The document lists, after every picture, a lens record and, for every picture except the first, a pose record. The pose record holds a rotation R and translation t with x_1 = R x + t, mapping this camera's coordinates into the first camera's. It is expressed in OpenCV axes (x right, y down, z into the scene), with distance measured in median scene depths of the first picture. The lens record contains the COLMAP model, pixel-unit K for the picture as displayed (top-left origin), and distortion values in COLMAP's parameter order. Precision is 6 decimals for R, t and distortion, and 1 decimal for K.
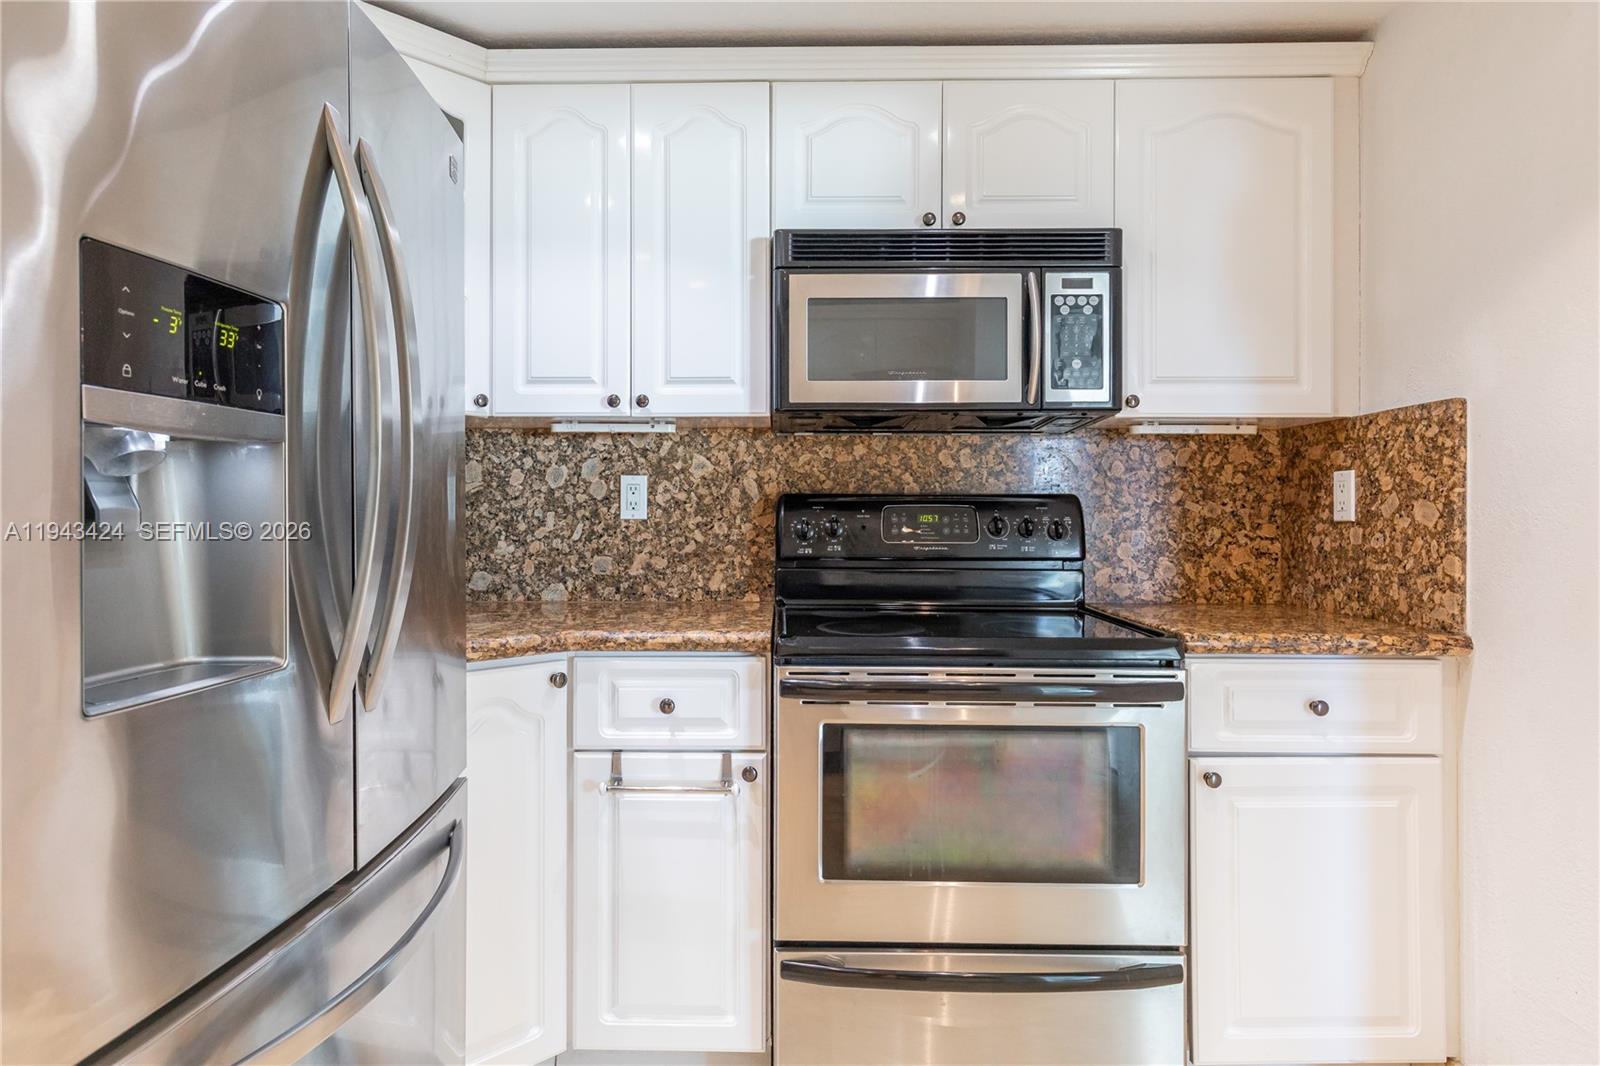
lens RADIAL K [[924.8, 0, 798.9], [0, 924.8, 505.9], [0, 0, 1]] dist [0.002092, 0.000346]
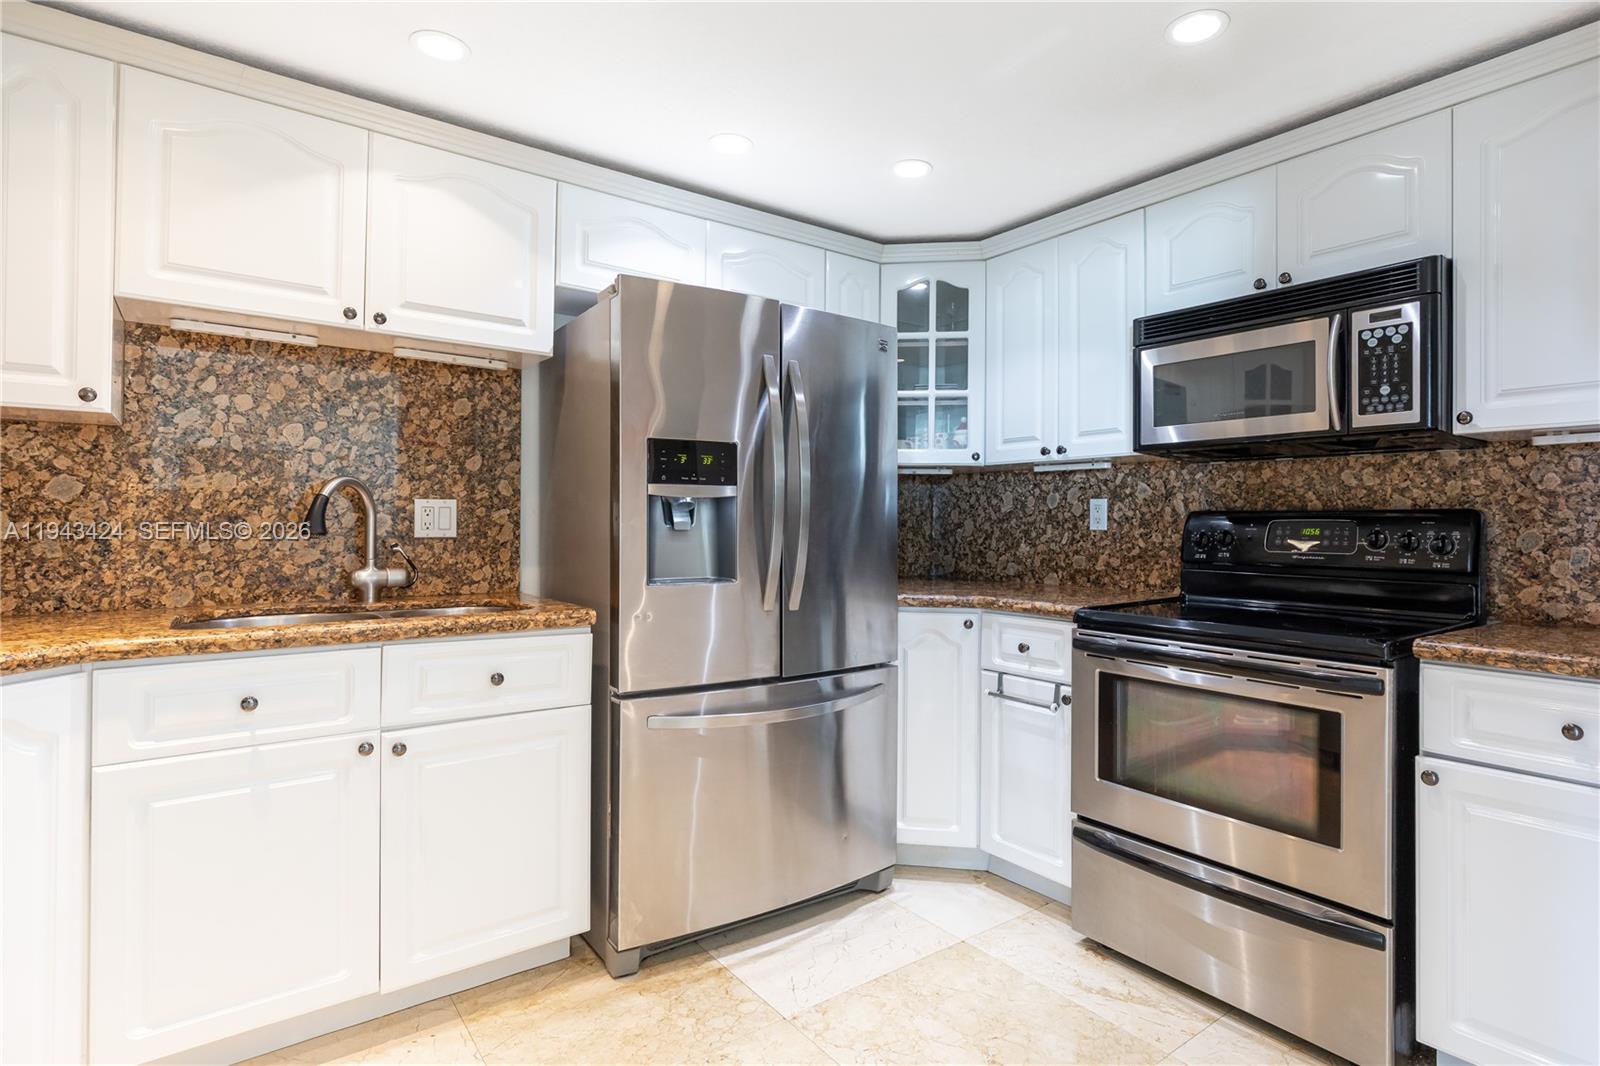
lens RADIAL K [[789.8, 0, 832.4], [0, 789.8, 518.6], [0, 0, 1]] dist [-0.002409, -0.000462]
pose [[0.636680, -0.002001, -0.771126, 0.494068], [0.000333, 0.999997, -0.002320, -0.000496], [0.771128, 0.001220, 0.636679, -0.075084]]
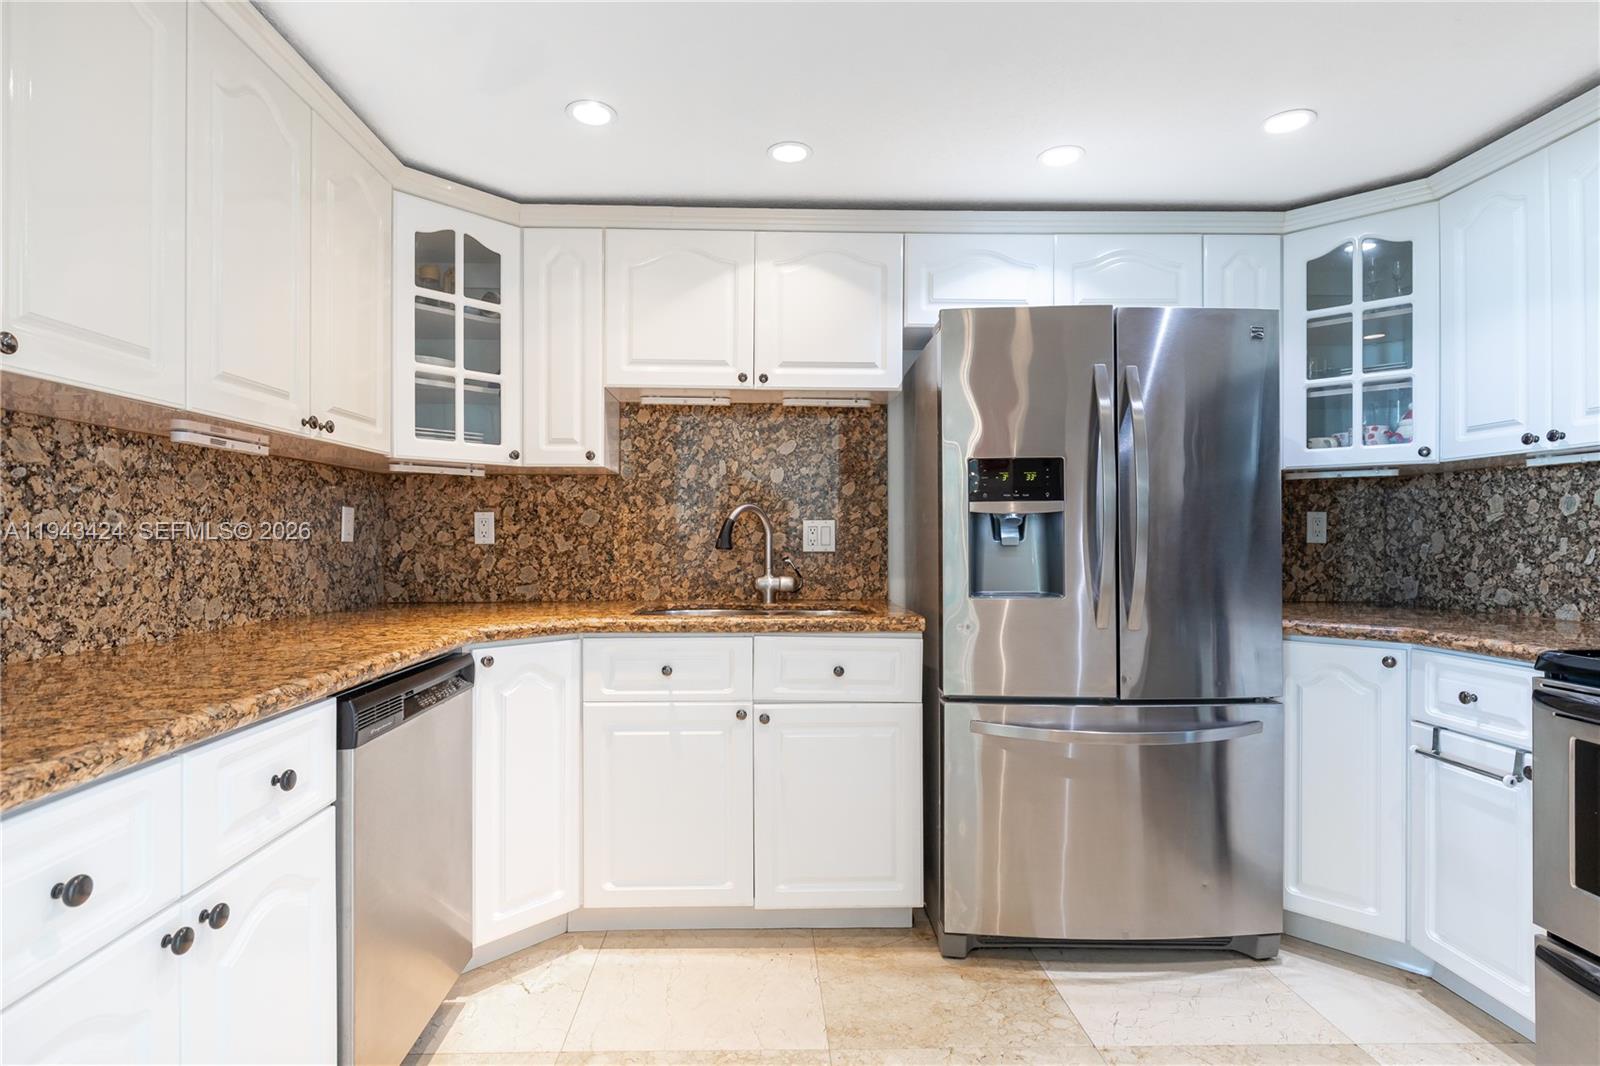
lens RADIAL K [[784.5, 0, 801.2], [0, 784.5, 537.0], [0, 0, 1]] dist [-0.001977, -0.000771]
pose [[0.079786, -0.002786, -0.996808, 0.583244], [0.008097, 0.999965, -0.002146, 0.000530], [0.996779, -0.007899, 0.079806, 0.037152]]
